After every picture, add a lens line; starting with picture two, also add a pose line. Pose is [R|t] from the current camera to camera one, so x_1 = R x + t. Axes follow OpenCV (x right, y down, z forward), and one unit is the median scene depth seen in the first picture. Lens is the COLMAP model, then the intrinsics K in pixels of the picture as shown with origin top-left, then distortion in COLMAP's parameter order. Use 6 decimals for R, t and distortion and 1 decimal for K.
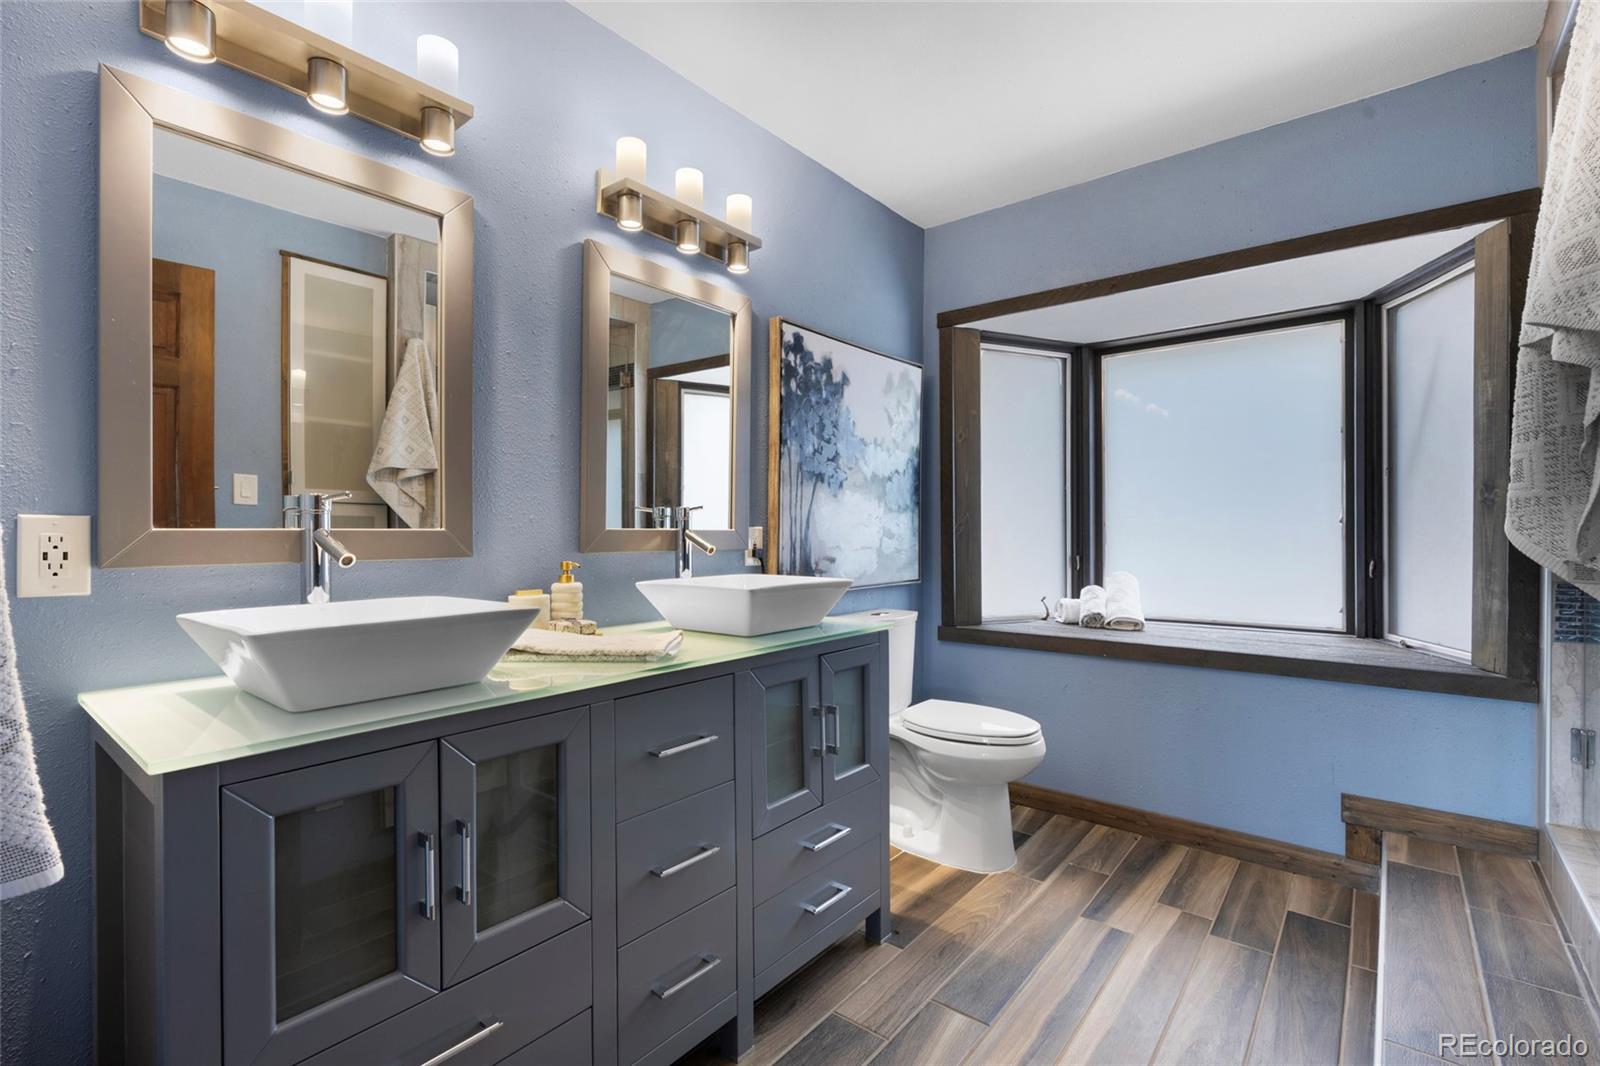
lens RADIAL K [[721.7, 0, 803.7], [0, 721.7, 532.7], [0, 0, 1]] dist [-0.004659, 0.000056]
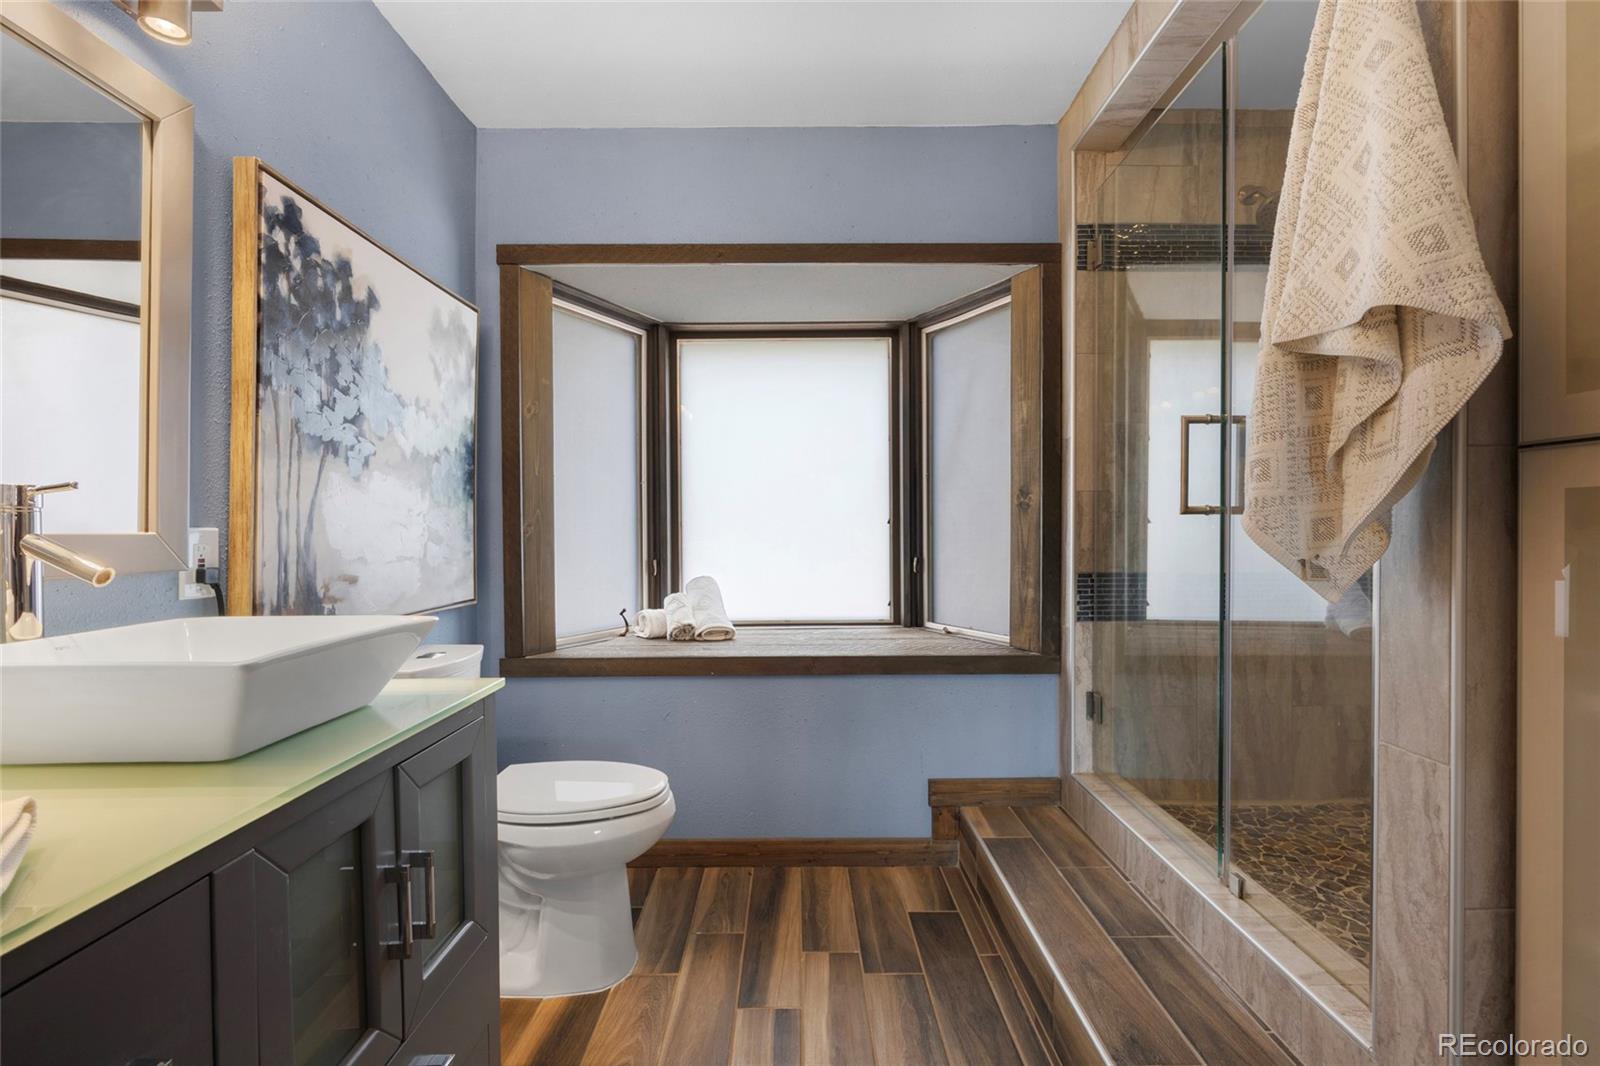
lens RADIAL K [[721.7, 0, 803.7], [0, 721.7, 532.7], [0, 0, 1]] dist [-0.004659, 0.000056]
pose [[0.773181, -0.006007, 0.634157, -0.058609], [0.006613, 0.999977, 0.001409, -0.002082], [-0.634151, 0.003104, 0.773203, 0.277892]]
